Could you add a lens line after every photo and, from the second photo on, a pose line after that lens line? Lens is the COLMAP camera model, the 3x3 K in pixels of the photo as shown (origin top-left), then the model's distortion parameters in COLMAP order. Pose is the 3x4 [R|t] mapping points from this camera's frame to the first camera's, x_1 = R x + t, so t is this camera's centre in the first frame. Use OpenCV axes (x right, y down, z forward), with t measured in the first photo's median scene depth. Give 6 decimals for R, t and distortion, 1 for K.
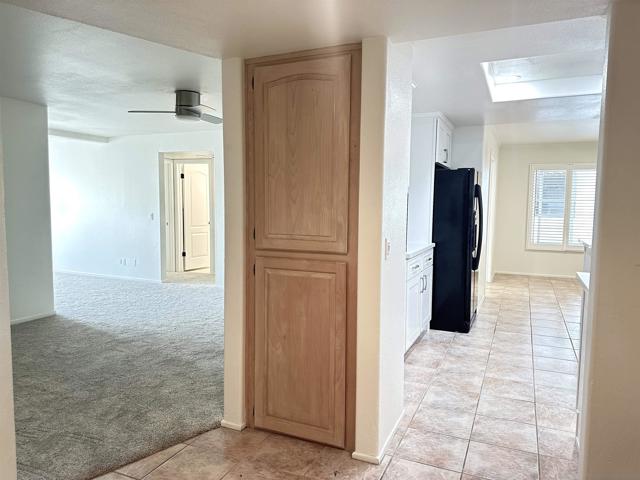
lens RADIAL K [[444.3, 0, 321.5], [0, 444.3, 241.7], [0, 0, 1]] dist [0.098233, -0.158346]
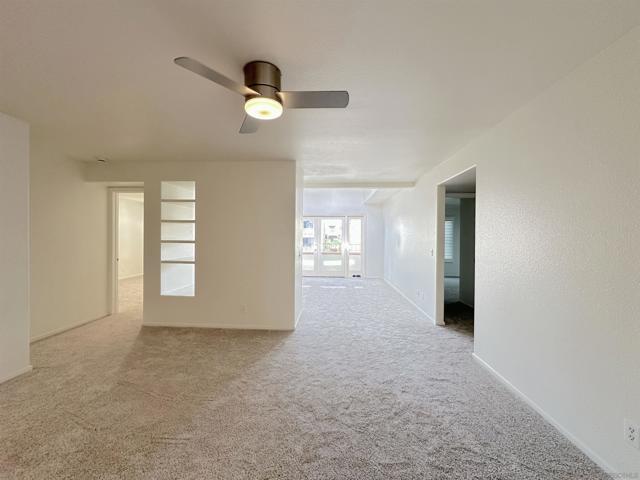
lens RADIAL K [[254.9, 0, 320.5], [0, 254.9, 241.4], [0, 0, 1]] dist [-0.007644, 0.000340]
pose [[0.339498, -0.003785, -0.940599, 0.069154], [-0.084620, 0.995814, -0.034550, -0.056411], [0.936793, 0.091323, 0.337757, 0.827161]]
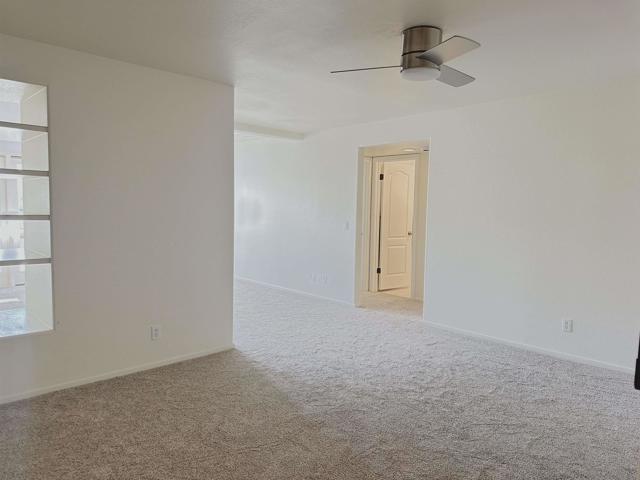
lens RADIAL K [[444.3, 0, 321.5], [0, 444.3, 241.7], [0, 0, 1]] dist [0.098233, -0.158346]
pose [[0.922359, 0.037994, -0.384461, -0.150273], [-0.042736, 0.999079, -0.003793, -0.030926], [0.383963, 0.019929, 0.923133, 0.326980]]
